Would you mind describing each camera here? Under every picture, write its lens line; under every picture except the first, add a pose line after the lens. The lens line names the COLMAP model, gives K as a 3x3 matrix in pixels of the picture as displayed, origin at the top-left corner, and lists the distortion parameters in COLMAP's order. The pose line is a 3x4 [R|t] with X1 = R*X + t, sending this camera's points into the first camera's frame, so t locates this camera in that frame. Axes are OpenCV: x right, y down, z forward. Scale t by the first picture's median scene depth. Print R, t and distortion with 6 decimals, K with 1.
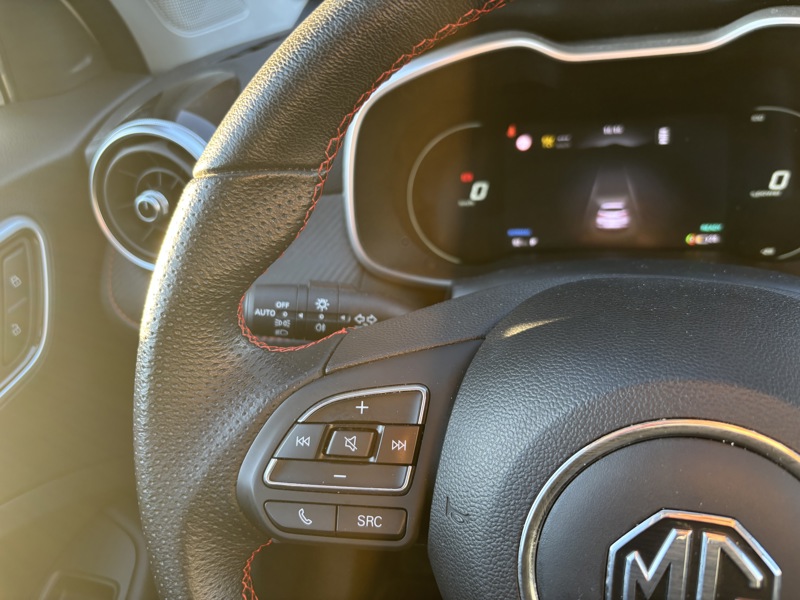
lens RADIAL K [[640.0, 0, 394.3], [0, 640.0, 299.3], [0, 0, 1]] dist [0.006796, -0.043983]
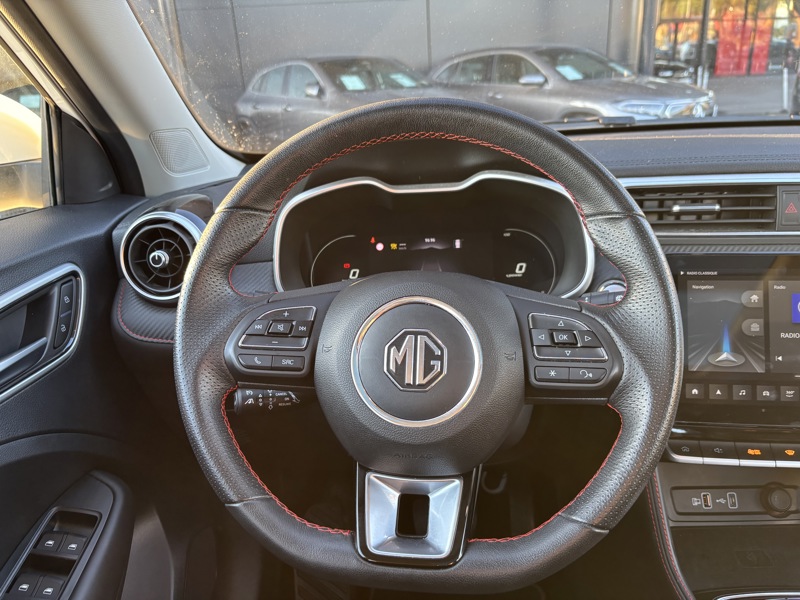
lens RADIAL K [[640.0, 0, 397.0], [0, 640.0, 296.6], [0, 0, 1]] dist [0.006796, -0.043983]
pose [[0.987654, 0.033583, 0.153009, -0.010749], [0.009646, 0.961857, -0.273381, 0.718341], [-0.156353, 0.271482, 0.949658, -1.185969]]
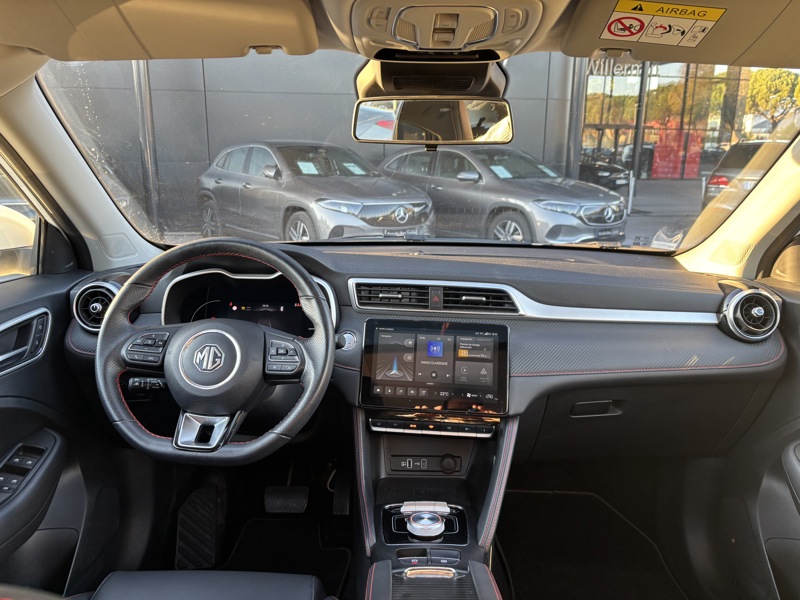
lens RADIAL K [[640.0, 0, 424.1], [0, 640.0, 291.7], [0, 0, 1]] dist [0.006796, -0.043983]
pose [[0.965859, 0.104246, 0.237170, 0.699973], [-0.004354, 0.921872, -0.387470, 1.639738], [-0.259033, 0.373209, 0.890852, -3.701257]]
